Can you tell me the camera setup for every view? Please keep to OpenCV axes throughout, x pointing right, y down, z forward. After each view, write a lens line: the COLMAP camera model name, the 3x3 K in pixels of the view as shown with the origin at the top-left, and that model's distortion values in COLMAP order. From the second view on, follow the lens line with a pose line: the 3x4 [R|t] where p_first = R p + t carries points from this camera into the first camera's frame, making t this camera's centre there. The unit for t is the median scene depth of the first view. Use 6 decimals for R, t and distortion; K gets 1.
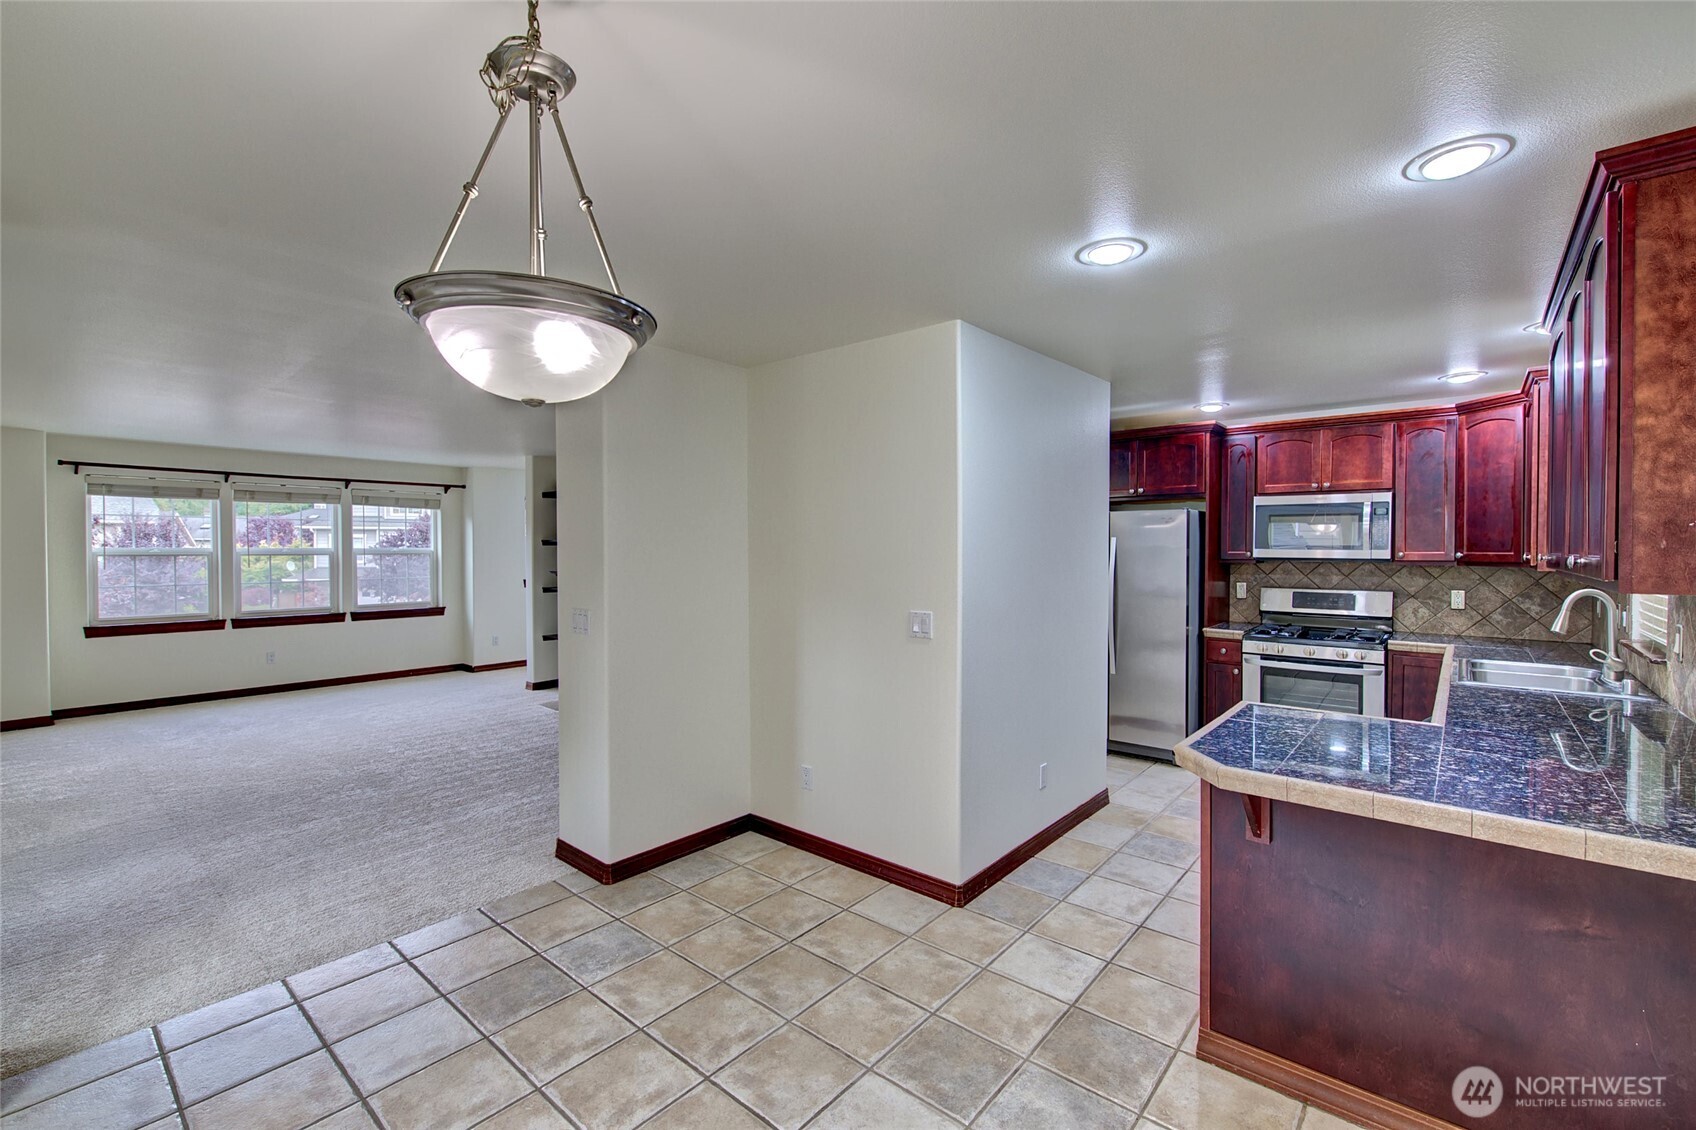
lens RADIAL K [[726.3, 0, 852.0], [0, 726.3, 561.1], [0, 0, 1]] dist [0.007474, -0.001022]
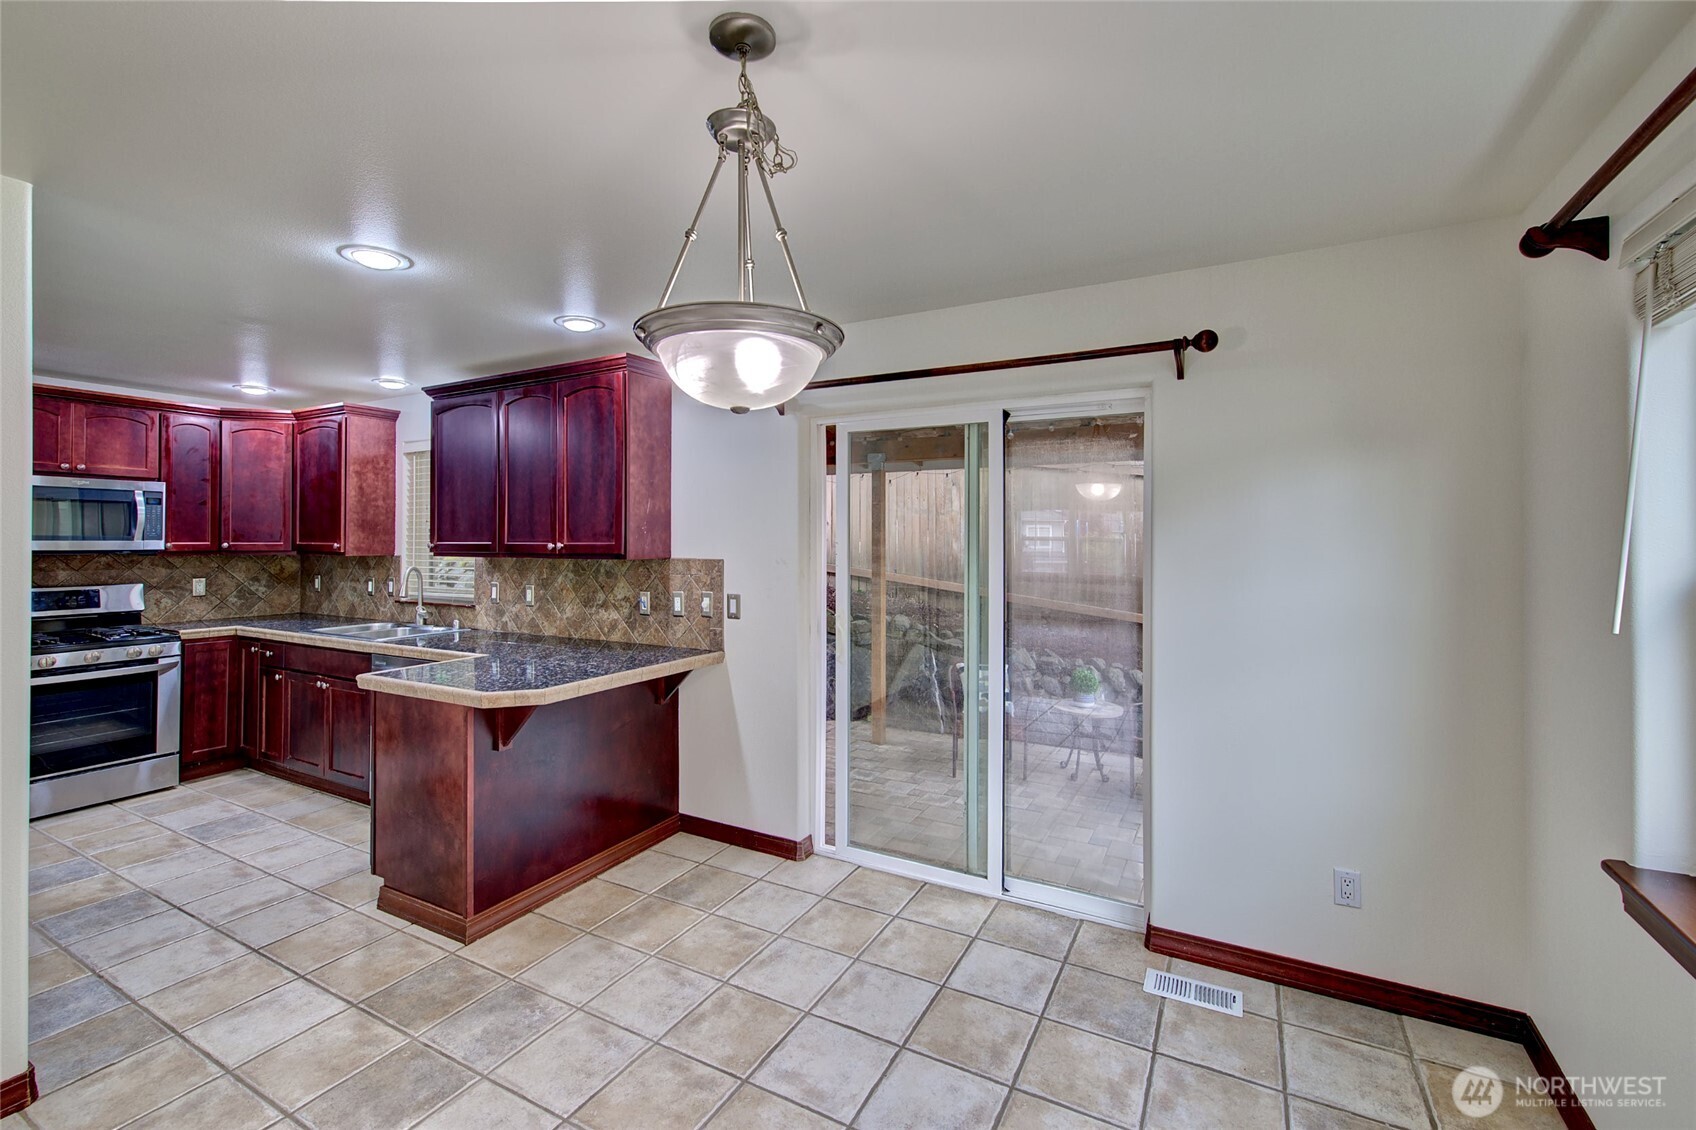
lens RADIAL K [[726.3, 0, 855.6], [0, 726.3, 534.2], [0, 0, 1]] dist [0.007474, -0.001022]
pose [[-0.207499, 0.007174, 0.978209, -0.448308], [0.017773, 0.999836, -0.003562, -0.004159], [-0.978074, 0.016647, -0.207592, 0.298786]]
